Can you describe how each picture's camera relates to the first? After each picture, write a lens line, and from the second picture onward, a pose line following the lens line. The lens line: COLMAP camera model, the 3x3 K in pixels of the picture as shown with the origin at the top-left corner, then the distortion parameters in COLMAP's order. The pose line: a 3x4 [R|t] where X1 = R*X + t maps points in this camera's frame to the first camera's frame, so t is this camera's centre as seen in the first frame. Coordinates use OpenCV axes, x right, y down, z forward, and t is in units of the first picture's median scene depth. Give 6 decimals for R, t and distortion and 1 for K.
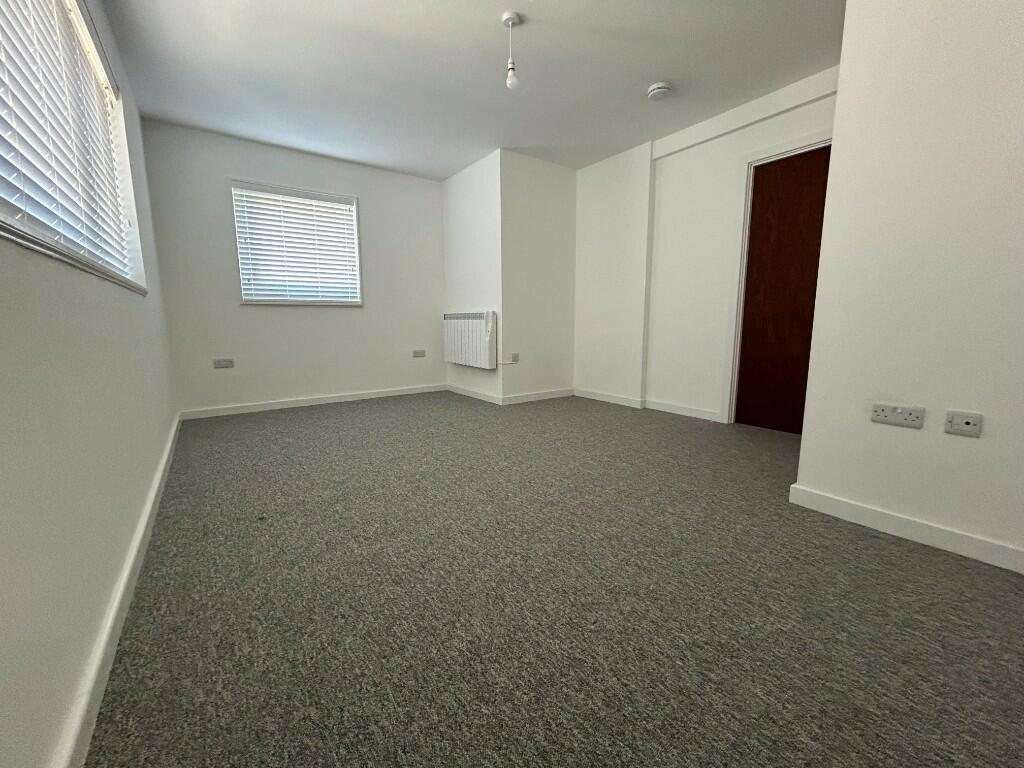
lens RADIAL K [[413.3, 0, 511.1], [0, 413.3, 385.0], [0, 0, 1]] dist [-0.002583, 0.000125]
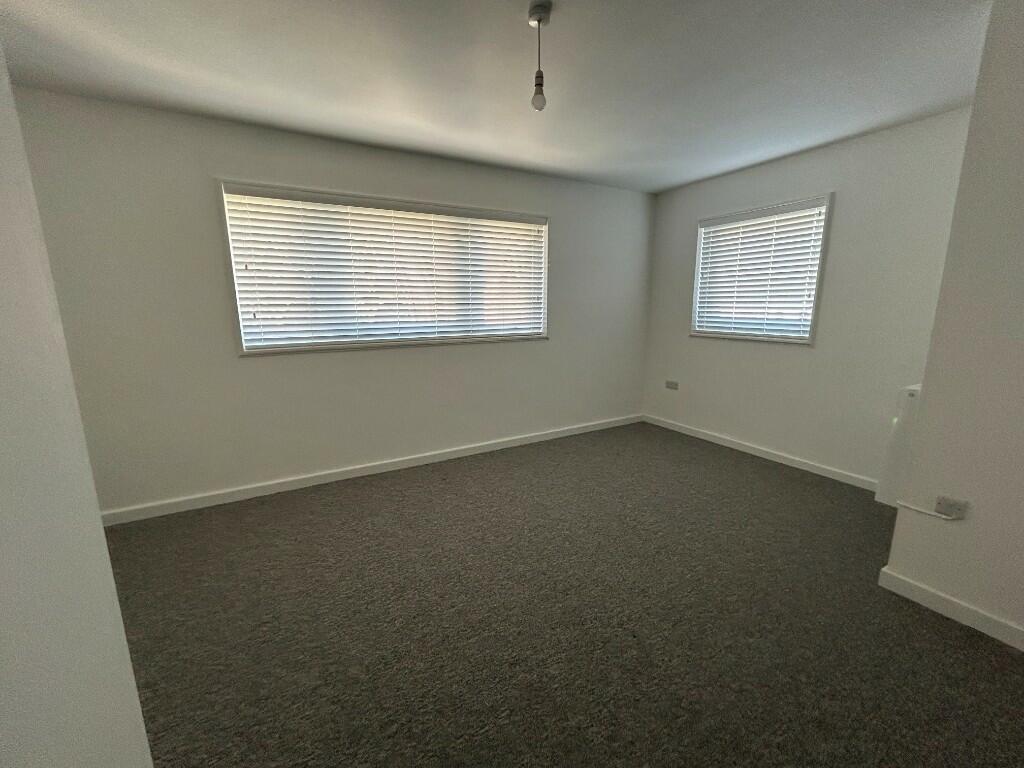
lens RADIAL K [[413.3, 0, 512.0], [0, 413.3, 381.1], [0, 0, 1]] dist [-0.002583, 0.000125]
pose [[-0.112245, 0.184809, -0.976344, 0.484702], [-0.143505, 0.969238, 0.199962, -0.228891], [0.983264, 0.162555, -0.082271, 0.642399]]
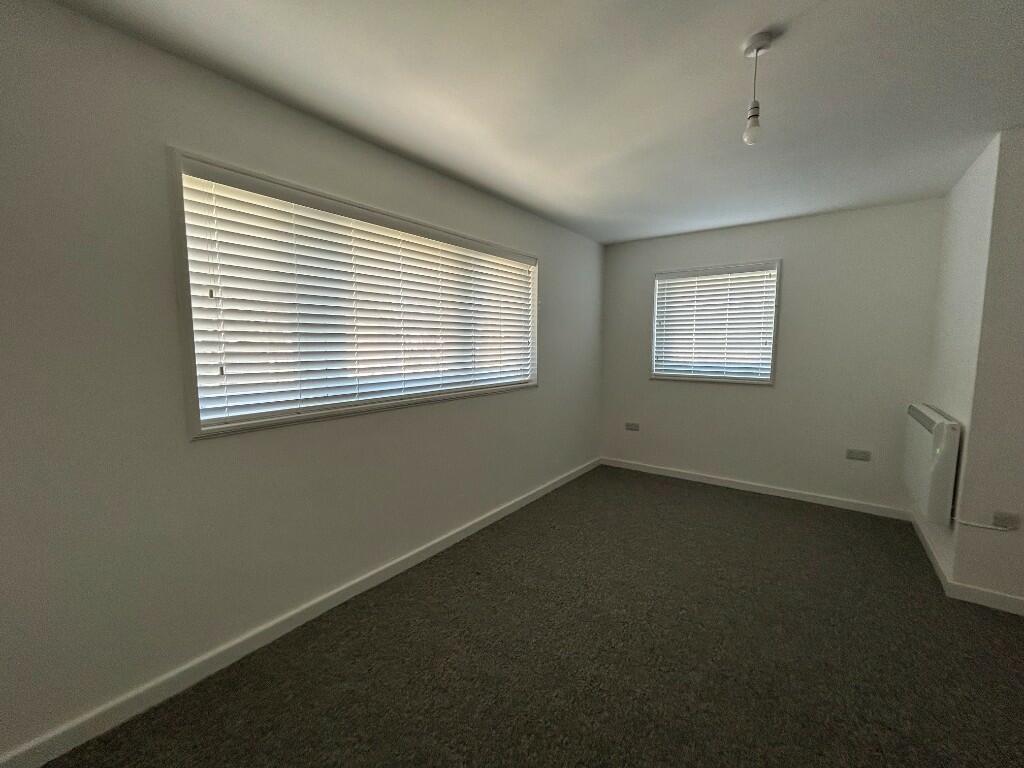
lens RADIAL K [[413.3, 0, 509.9], [0, 413.3, 380.8], [0, 0, 1]] dist [-0.002583, 0.000125]
pose [[0.290910, 0.087329, -0.952757, 0.327569], [-0.144831, 0.988369, 0.046371, -0.186019], [0.945725, 0.124499, 0.300175, 0.283243]]
